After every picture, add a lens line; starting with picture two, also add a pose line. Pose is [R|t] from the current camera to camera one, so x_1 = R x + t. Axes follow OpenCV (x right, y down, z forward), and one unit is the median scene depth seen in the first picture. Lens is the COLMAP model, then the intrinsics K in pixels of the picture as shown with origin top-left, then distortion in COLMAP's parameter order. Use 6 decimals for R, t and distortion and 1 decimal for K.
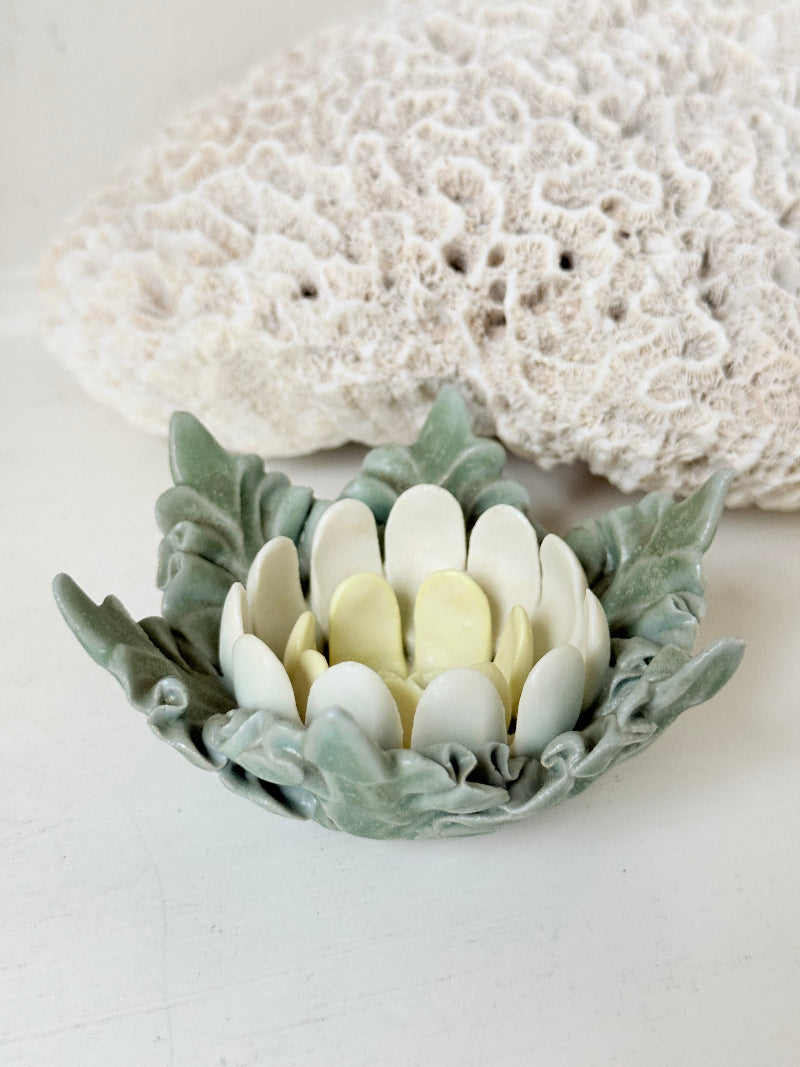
lens RADIAL K [[1580.0, 0, 377.1], [0, 1580.0, 515.1], [0, 0, 1]] dist [0.160809, 0.000578]
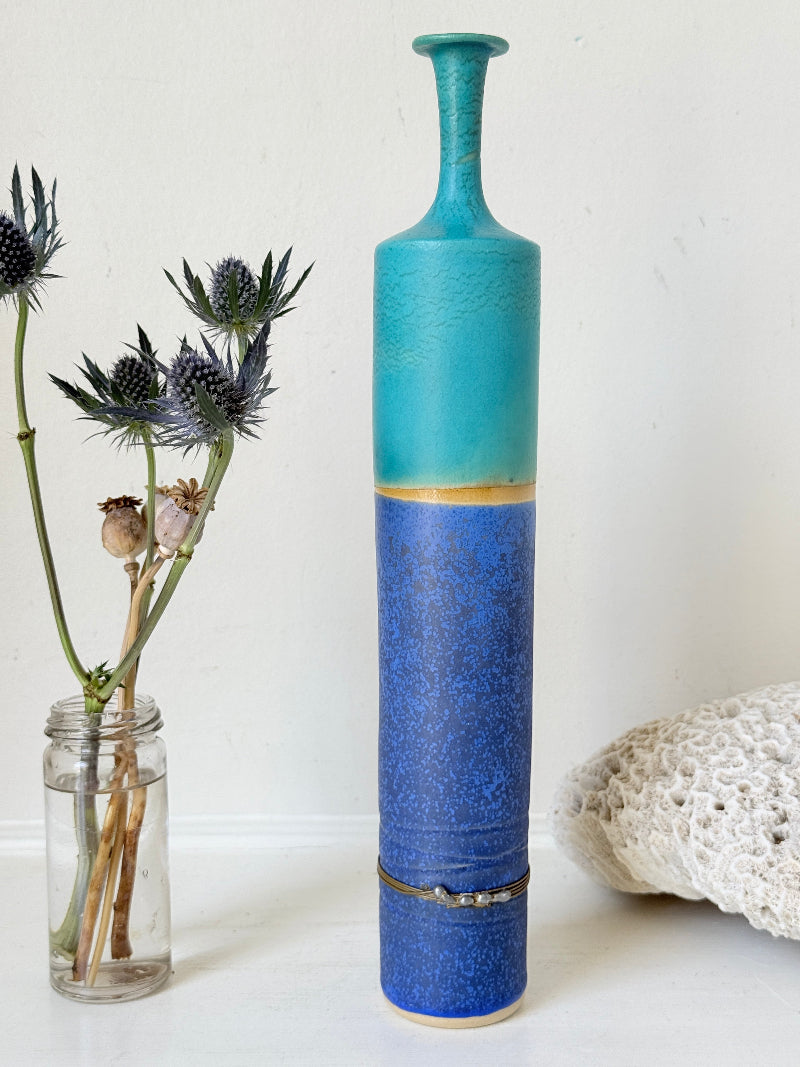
lens RADIAL K [[1580.0, 0, 377.1], [0, 1580.0, 515.1], [0, 0, 1]] dist [0.160809, 0.000578]
pose [[0.827047, 0.043932, -0.560413, 0.941176], [-0.258085, 0.915333, -0.309123, 0.279681], [0.499384, 0.400294, 0.768362, -1.120290]]
